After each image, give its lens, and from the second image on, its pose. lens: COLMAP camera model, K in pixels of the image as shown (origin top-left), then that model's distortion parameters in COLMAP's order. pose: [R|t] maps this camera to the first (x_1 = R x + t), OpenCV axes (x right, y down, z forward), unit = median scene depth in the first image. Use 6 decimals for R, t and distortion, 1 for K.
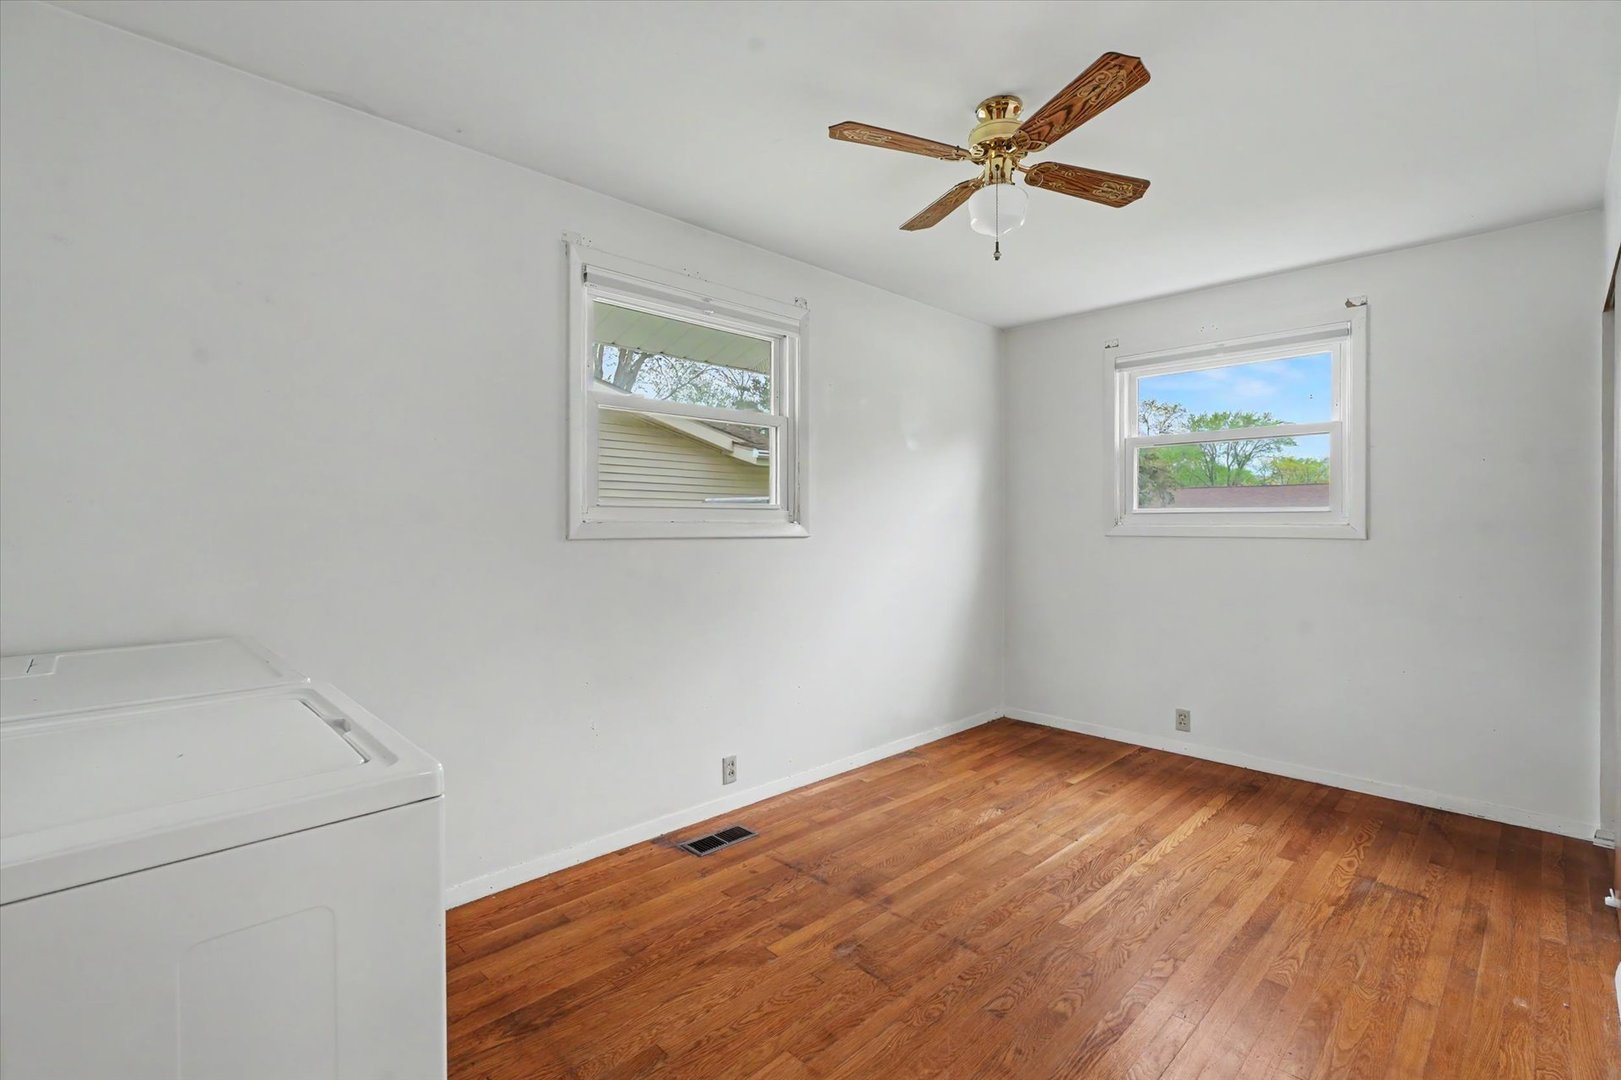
lens RADIAL K [[739.6, 0, 805.2], [0, 739.6, 545.2], [0, 0, 1]] dist [-0.002400, 0.000199]
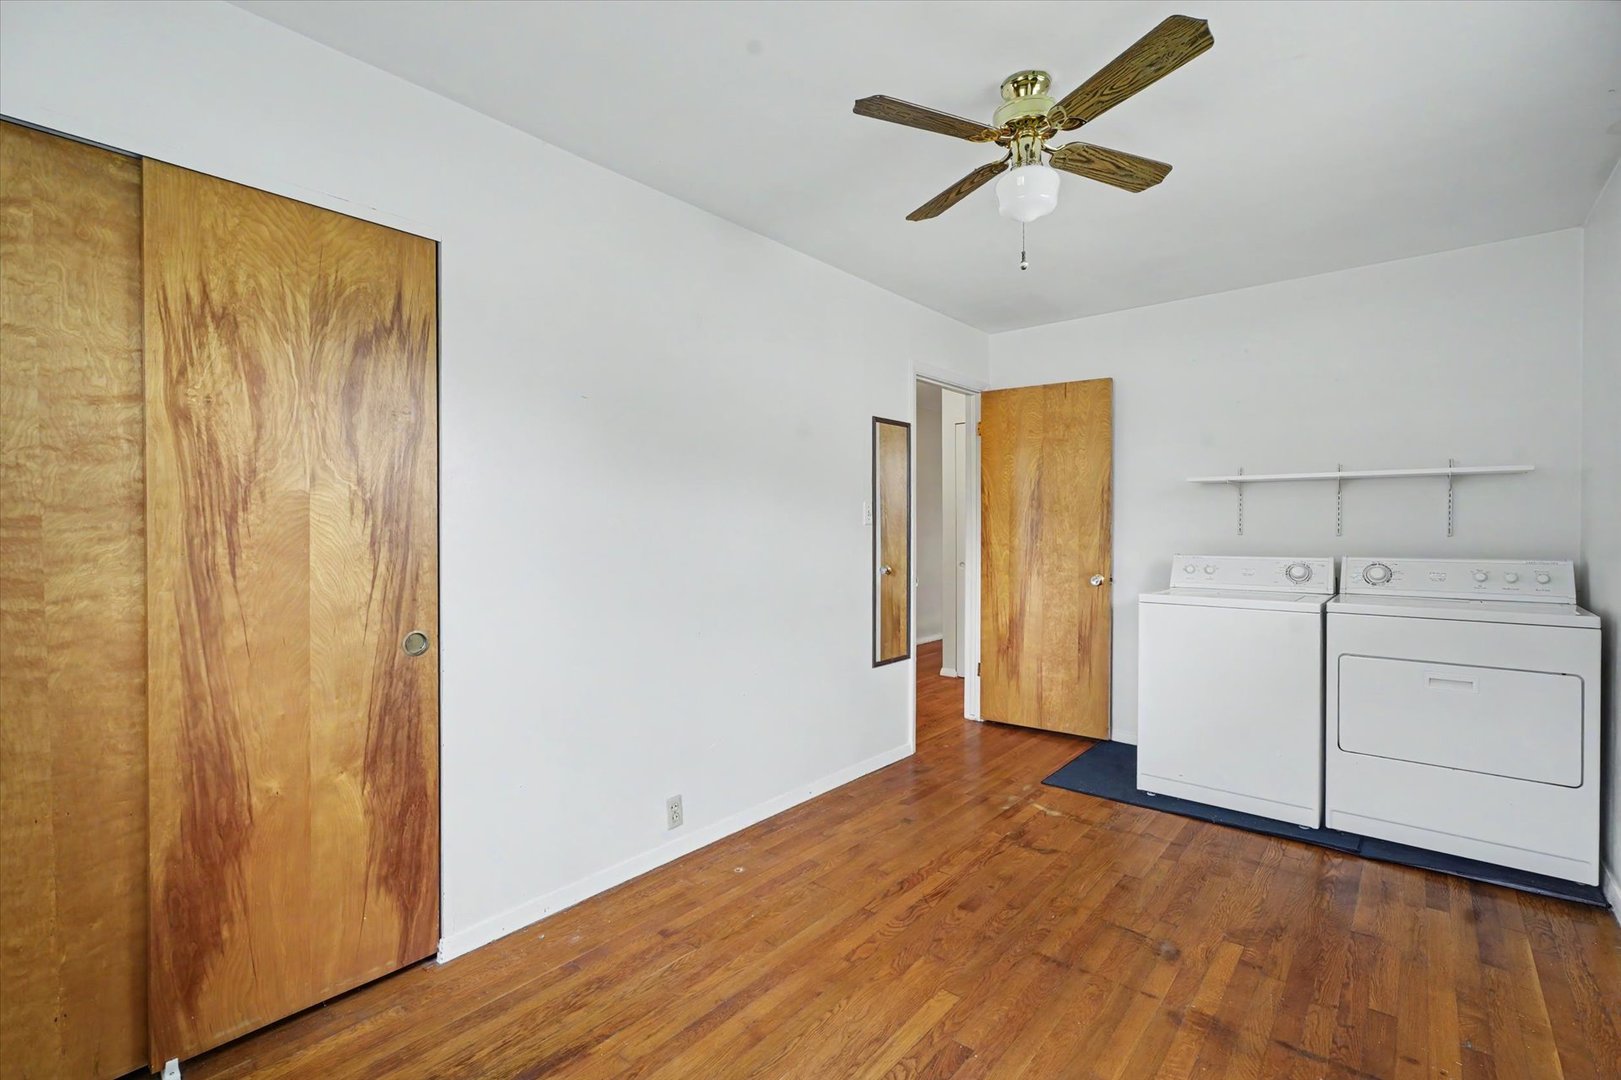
lens RADIAL K [[739.6, 0, 805.2], [0, 739.6, 545.2], [0, 0, 1]] dist [-0.002400, 0.000199]
pose [[-0.995706, 0.002341, -0.092538, 0.616084], [-0.002868, 0.998420, 0.056112, -0.056611], [0.092523, 0.056137, -0.994127, 1.856413]]
